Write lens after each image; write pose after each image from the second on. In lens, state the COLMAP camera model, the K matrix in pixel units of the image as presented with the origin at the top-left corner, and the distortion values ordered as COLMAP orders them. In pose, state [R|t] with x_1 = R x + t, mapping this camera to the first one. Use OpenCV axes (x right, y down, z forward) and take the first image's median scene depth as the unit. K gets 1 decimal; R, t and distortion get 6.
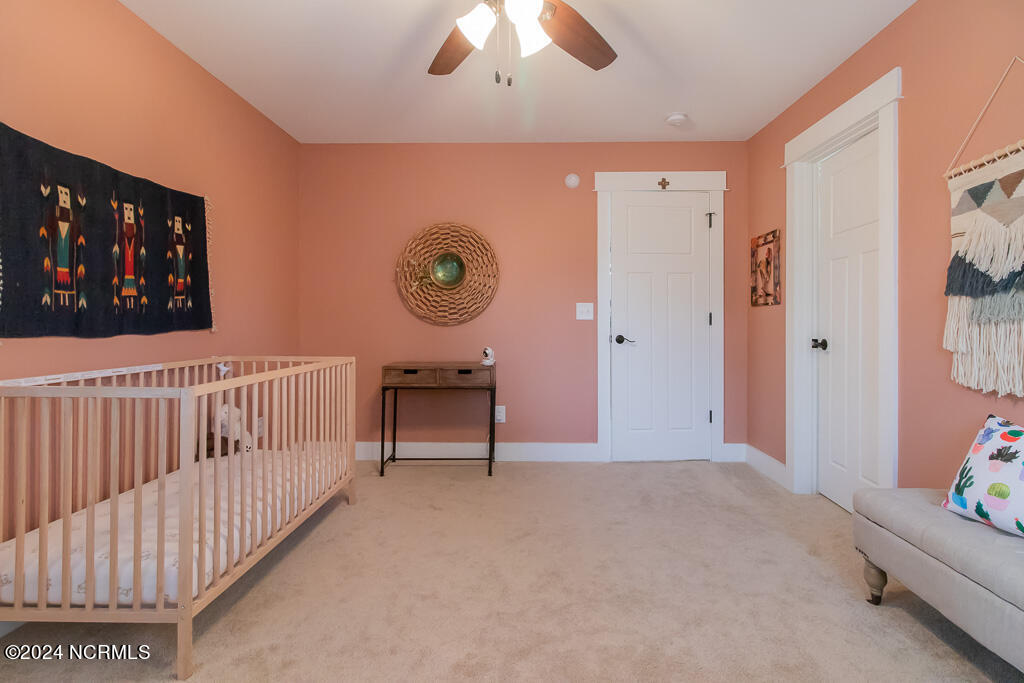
lens RADIAL K [[473.6, 0, 516.5], [0, 473.6, 330.3], [0, 0, 1]] dist [0.001917, -0.000401]
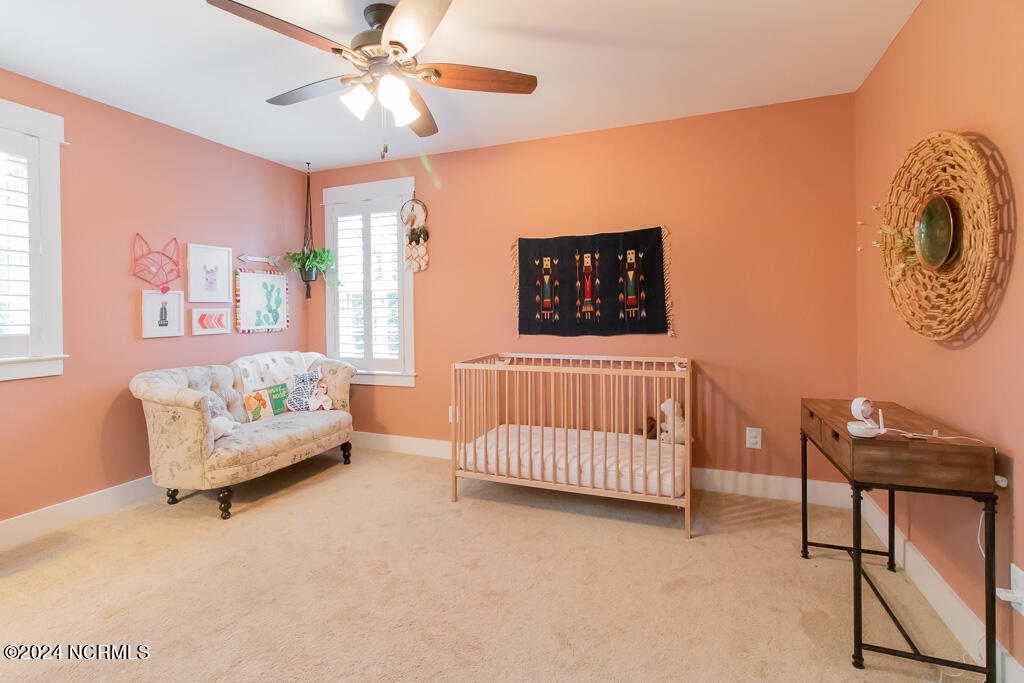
lens RADIAL K [[473.6, 0, 516.5], [0, 473.6, 330.3], [0, 0, 1]] dist [0.001917, -0.000401]
pose [[-0.339150, -0.005352, -0.940717, 0.763685], [-0.023846, 0.999711, 0.002910, -0.007848], [0.940430, 0.023420, -0.339180, 1.319969]]
